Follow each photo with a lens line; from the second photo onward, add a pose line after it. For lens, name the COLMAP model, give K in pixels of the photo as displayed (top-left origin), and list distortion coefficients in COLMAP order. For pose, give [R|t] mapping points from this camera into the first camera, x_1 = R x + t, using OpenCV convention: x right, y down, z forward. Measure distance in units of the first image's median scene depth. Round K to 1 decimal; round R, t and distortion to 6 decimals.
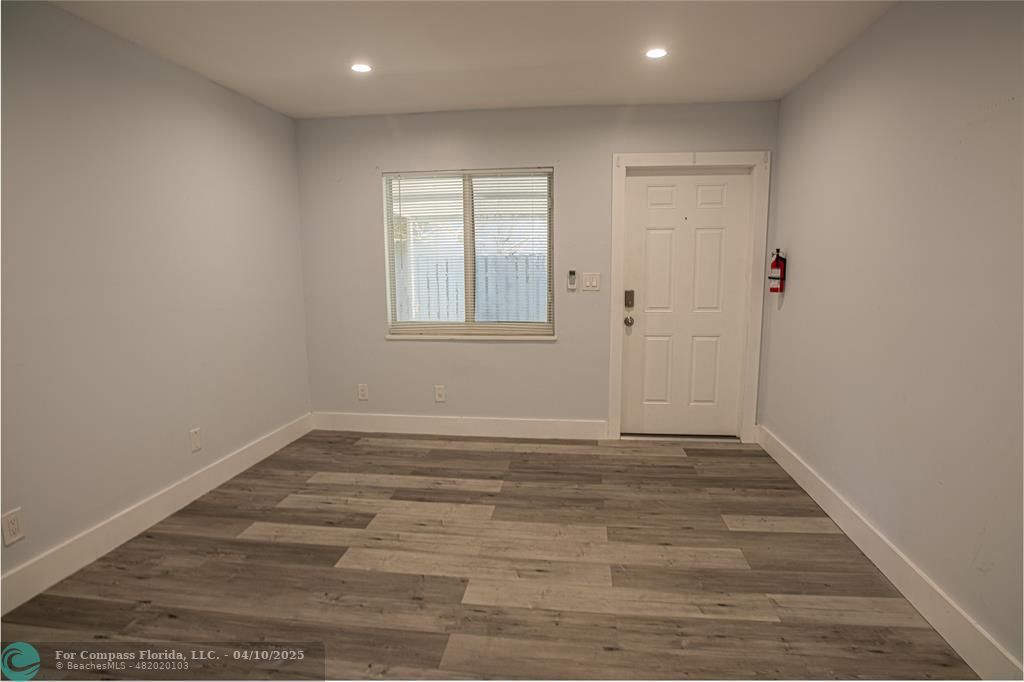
lens RADIAL K [[539.7, 0, 516.2], [0, 539.7, 343.1], [0, 0, 1]] dist [-0.047482, 0.000509]
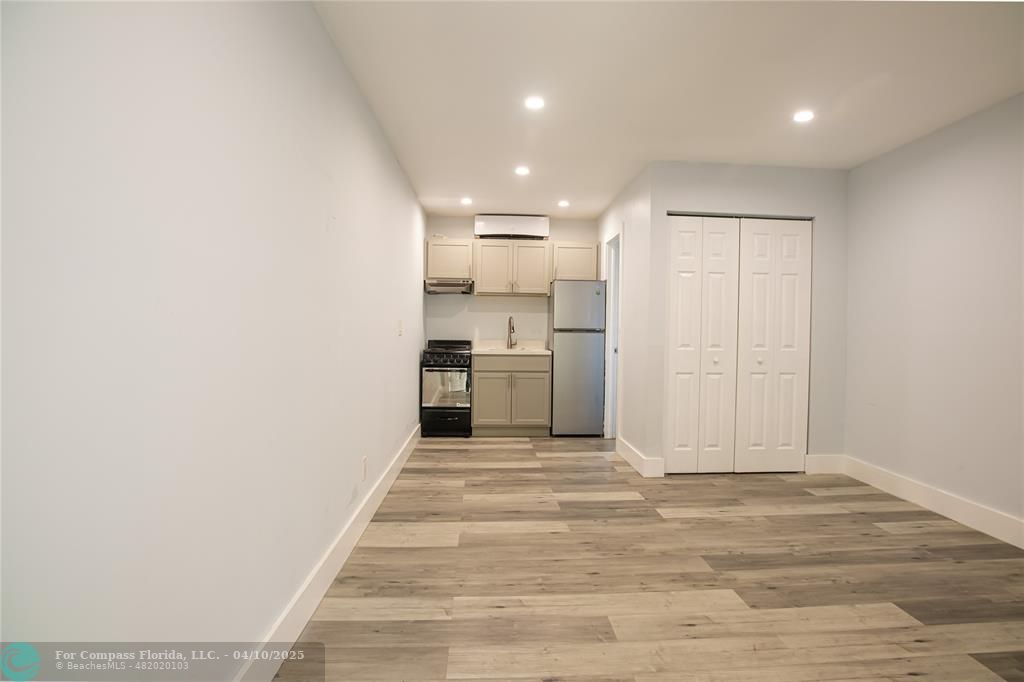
lens RADIAL K [[539.7, 0, 516.2], [0, 539.7, 343.1], [0, 0, 1]] dist [-0.047482, 0.000509]
pose [[-0.983873, 0.000113, -0.178869, 0.533462], [-0.031067, 0.984693, 0.171505, -0.191336], [0.176150, 0.174296, -0.968810, 1.887594]]
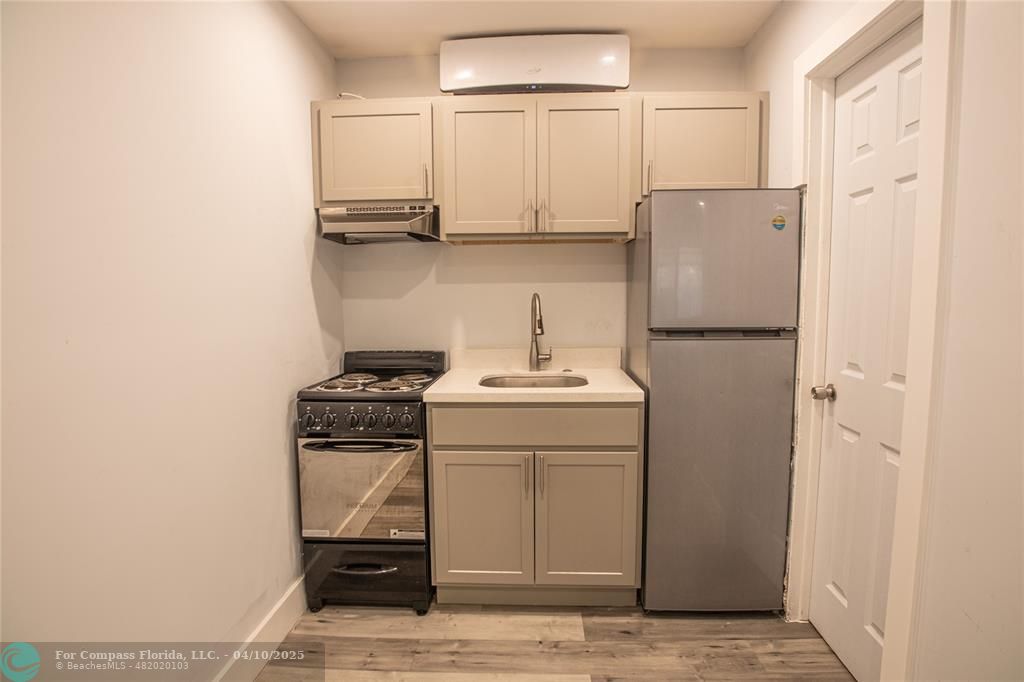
lens RADIAL K [[539.7, 0, 516.2], [0, 539.7, 343.1], [0, 0, 1]] dist [-0.047482, 0.000509]
pose [[-0.996451, 0.024214, -0.080618, 0.186037], [0.003839, 0.969811, 0.243828, -0.016979], [0.084088, 0.242653, -0.966462, 0.223663]]
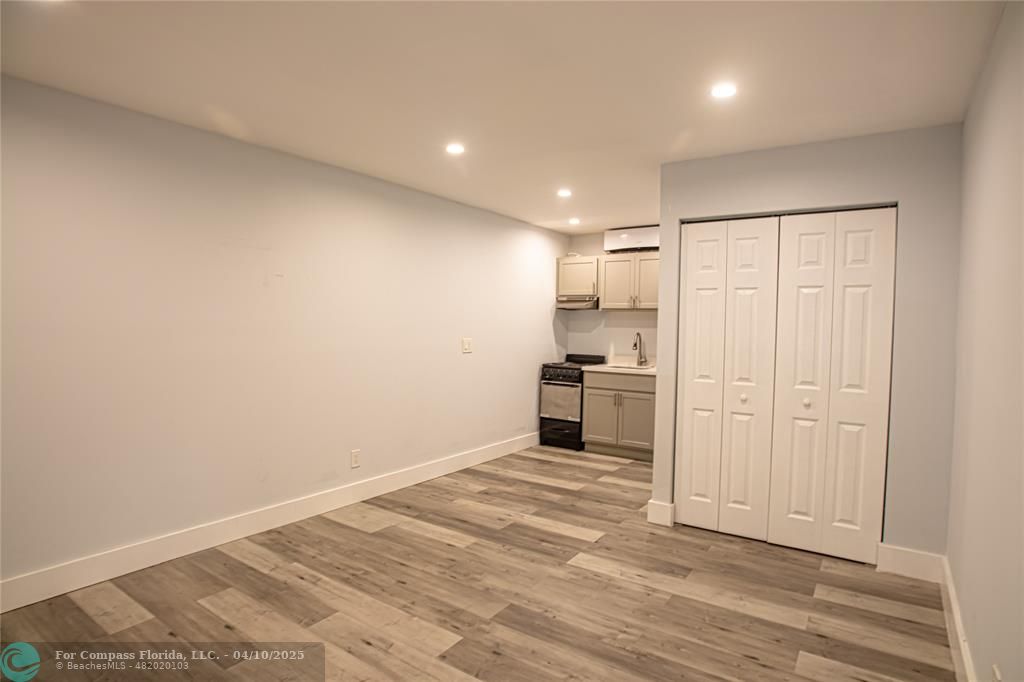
lens RADIAL K [[539.7, 0, 516.2], [0, 539.7, 343.1], [0, 0, 1]] dist [-0.047482, 0.000509]
pose [[-0.885851, -0.023704, 0.463365, -0.678376], [0.058489, 0.985022, 0.162208, -0.267629], [-0.460269, 0.170793, -0.871196, 1.775404]]
